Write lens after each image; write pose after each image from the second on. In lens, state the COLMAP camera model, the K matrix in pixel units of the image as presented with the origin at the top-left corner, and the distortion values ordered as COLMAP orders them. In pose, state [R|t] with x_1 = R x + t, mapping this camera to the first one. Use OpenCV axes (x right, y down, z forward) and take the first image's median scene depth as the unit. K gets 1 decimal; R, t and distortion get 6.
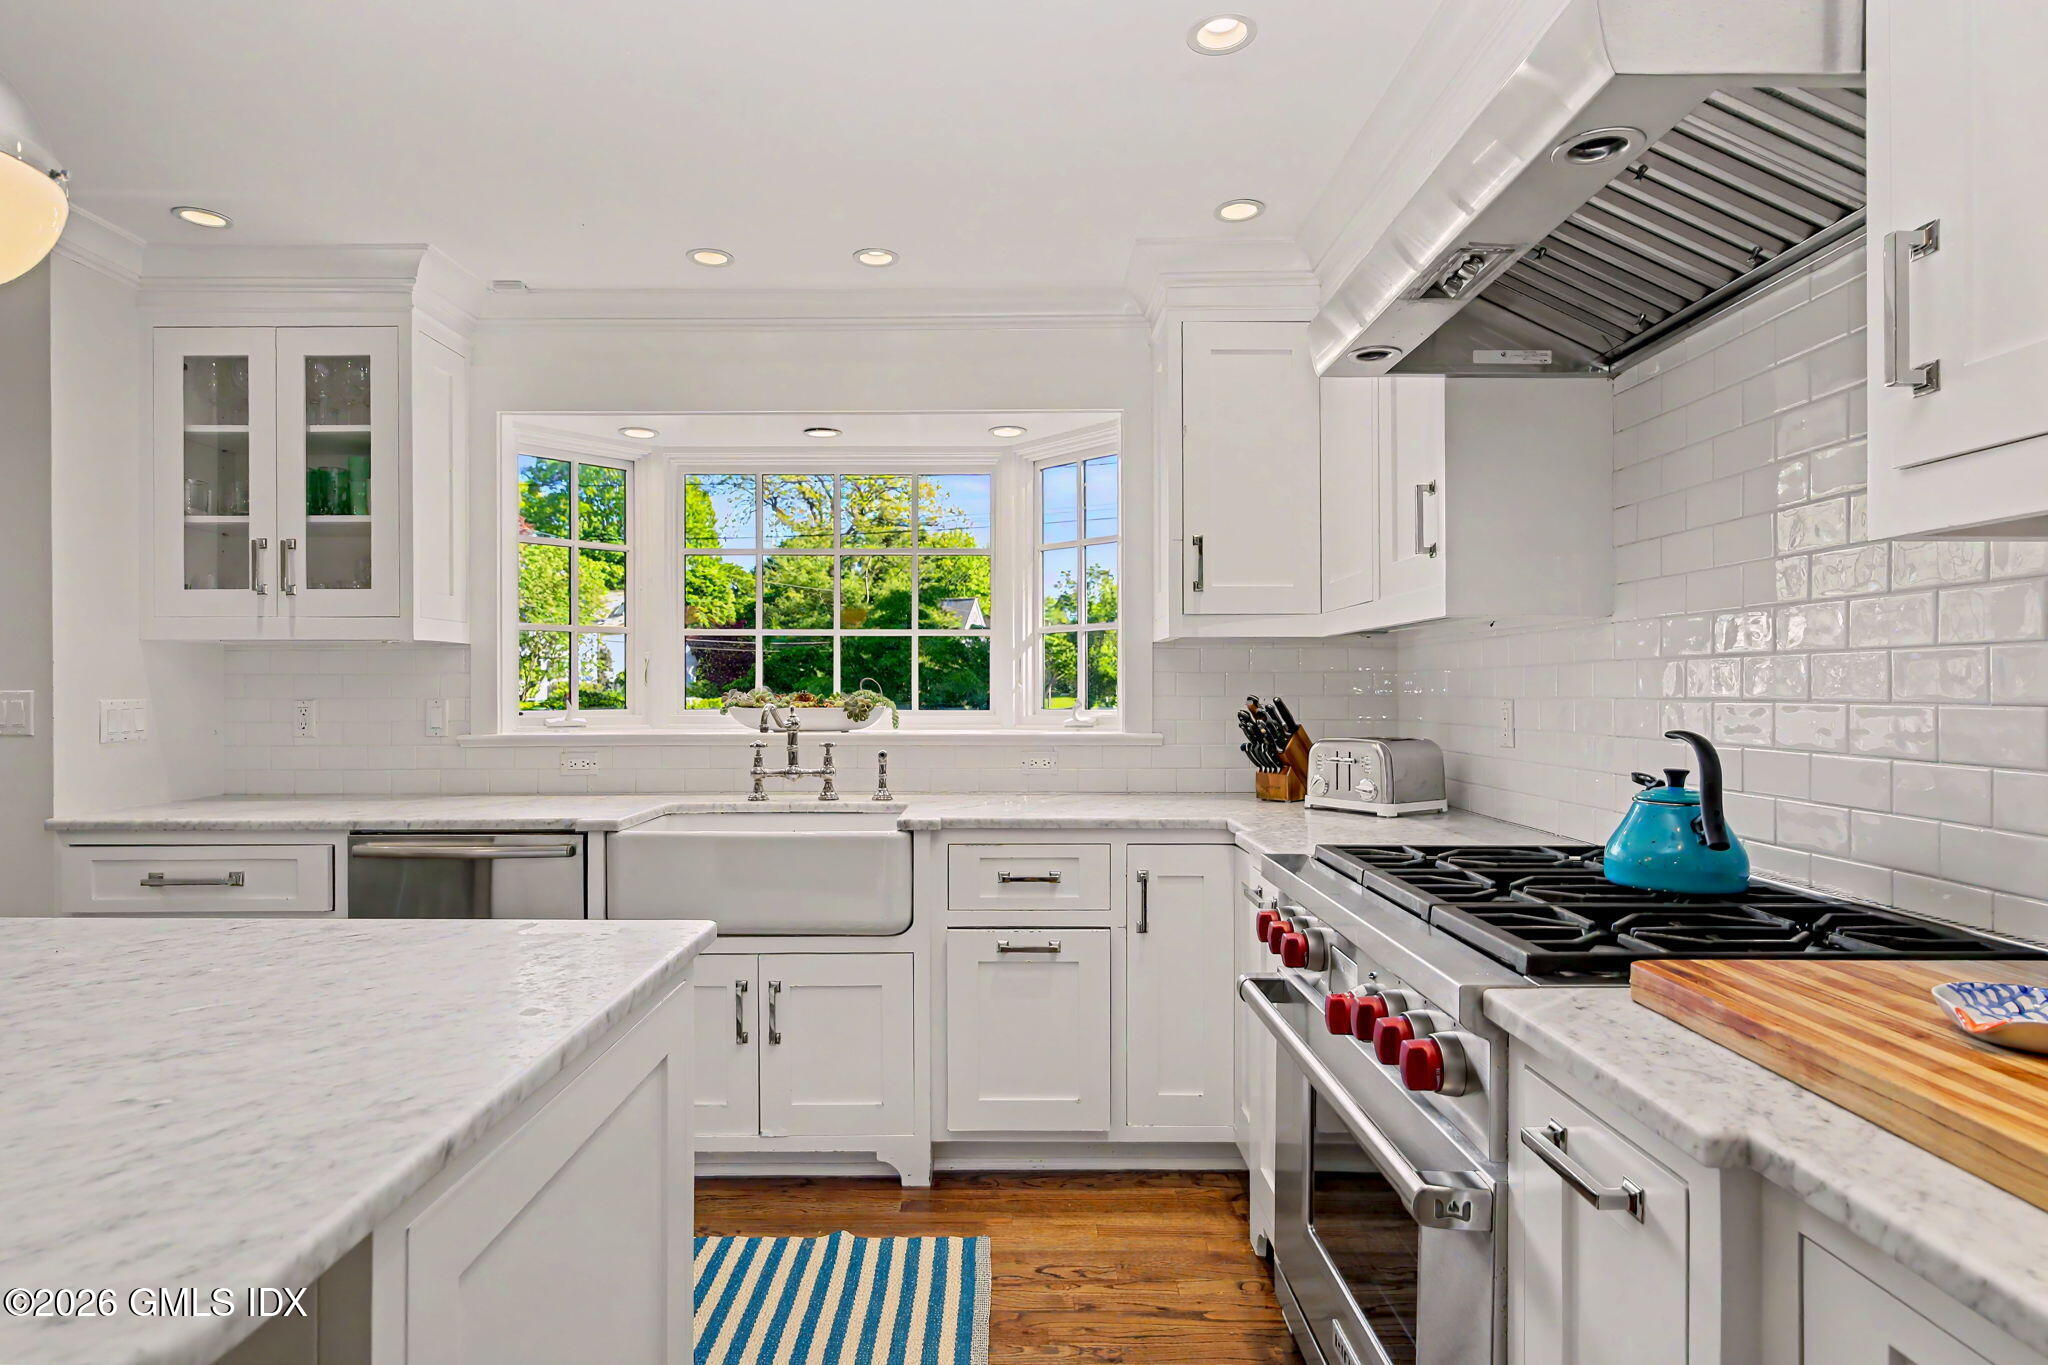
lens RADIAL K [[1132.0, 0, 1024.0], [0, 1132.0, 682.5], [0, 0, 1]] dist [-0.002489, -0.000352]
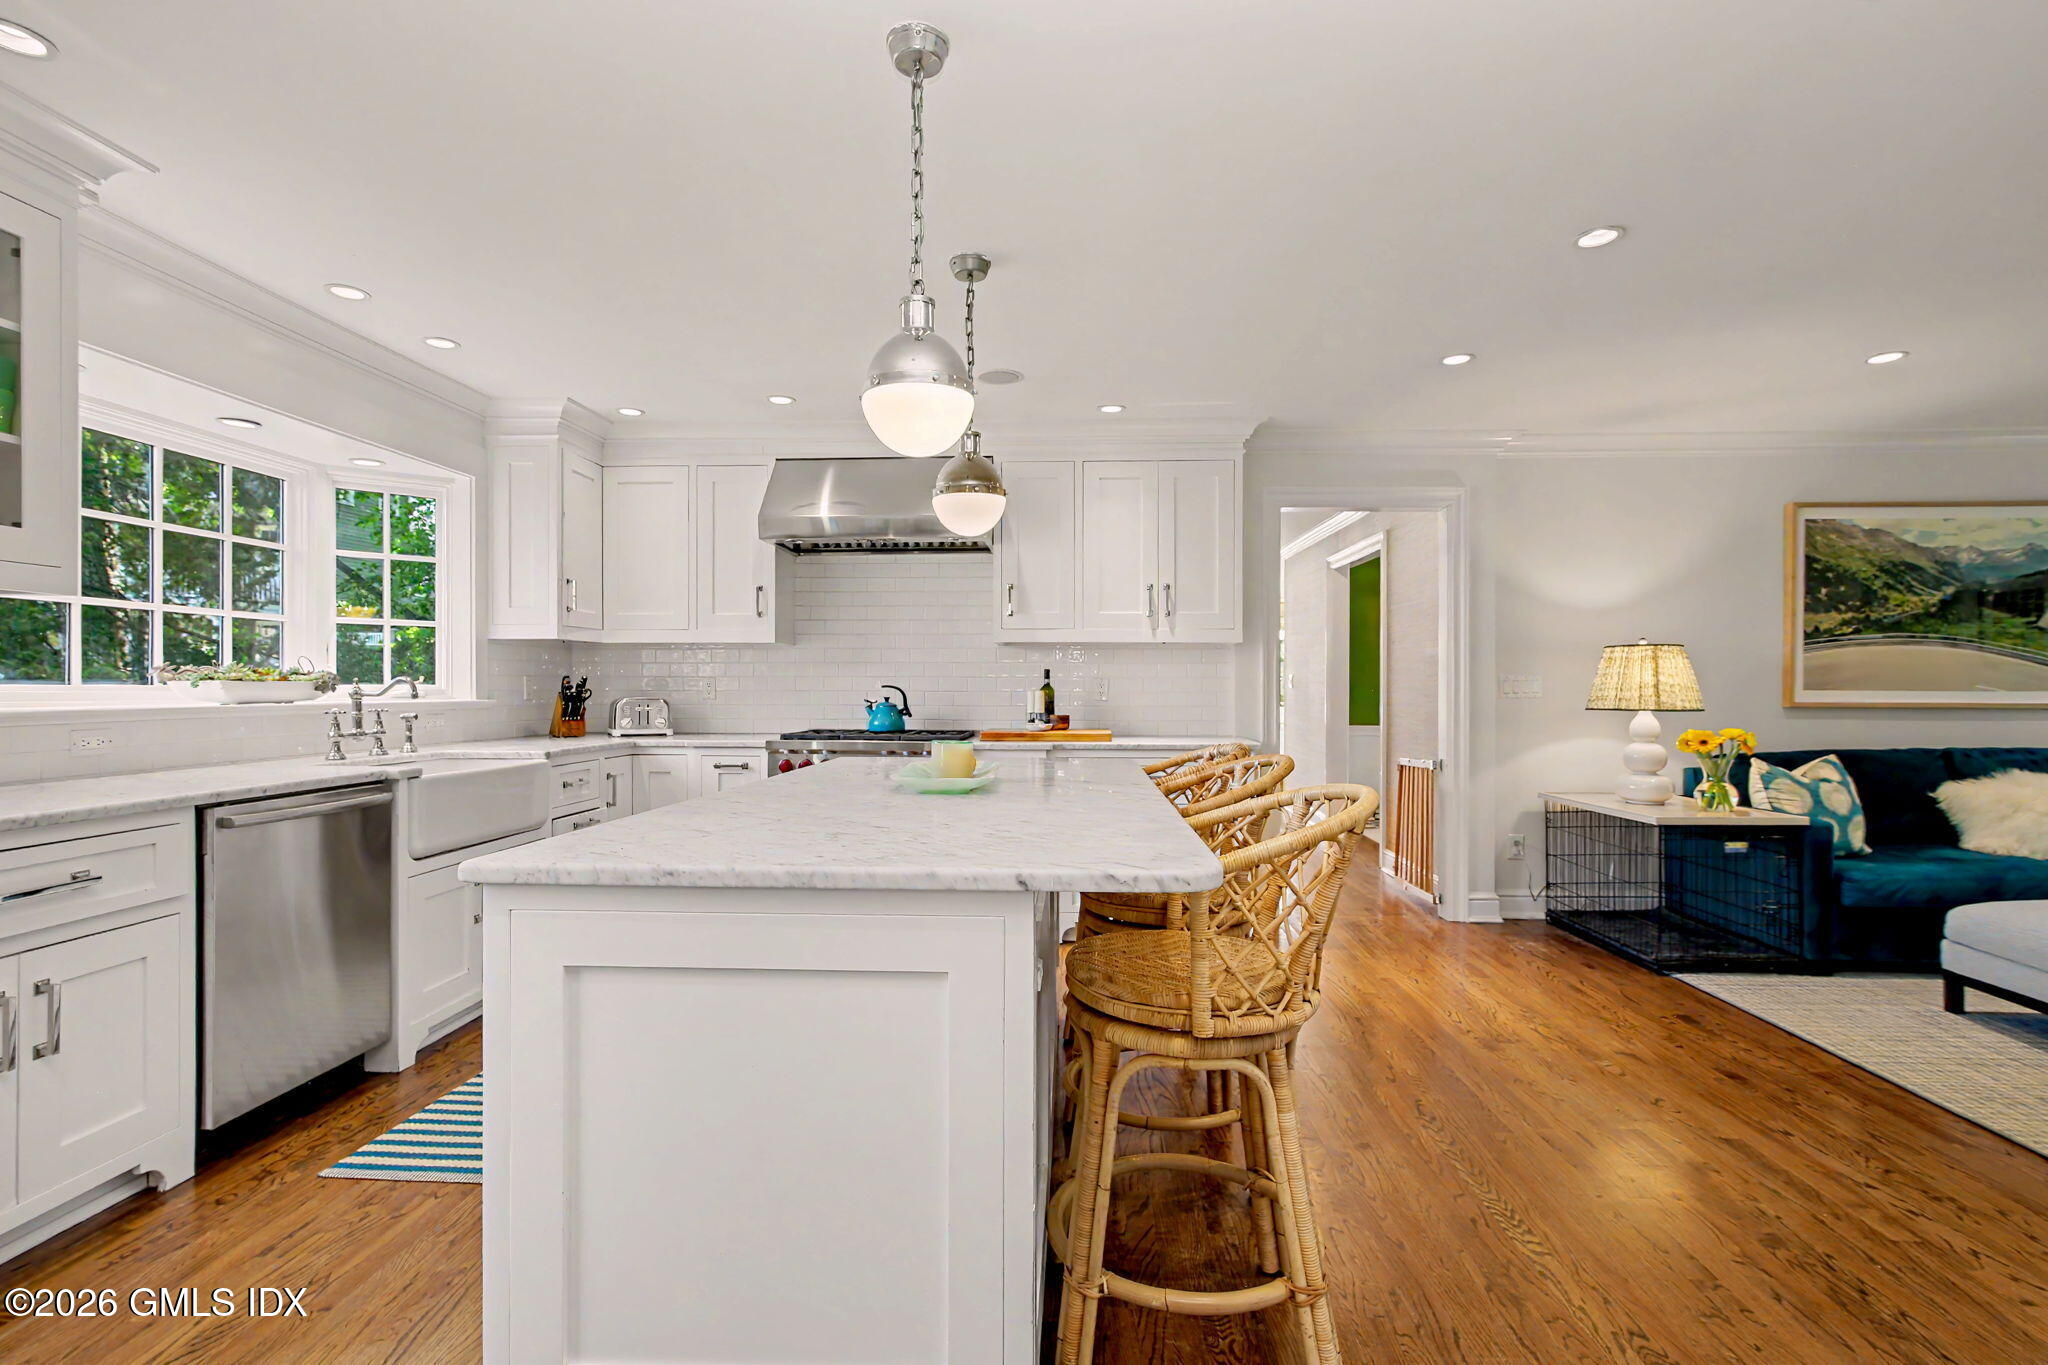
lens RADIAL K [[956.5, 0, 1015.1], [0, 956.5, 669.4], [0, 0, 1]] dist [-0.002783, -0.000238]
pose [[0.073690, 0.018504, 0.997109, -1.176084], [-0.011228, 0.999780, -0.017724, 0.020748], [-0.997218, -0.009890, 0.073882, 0.223816]]
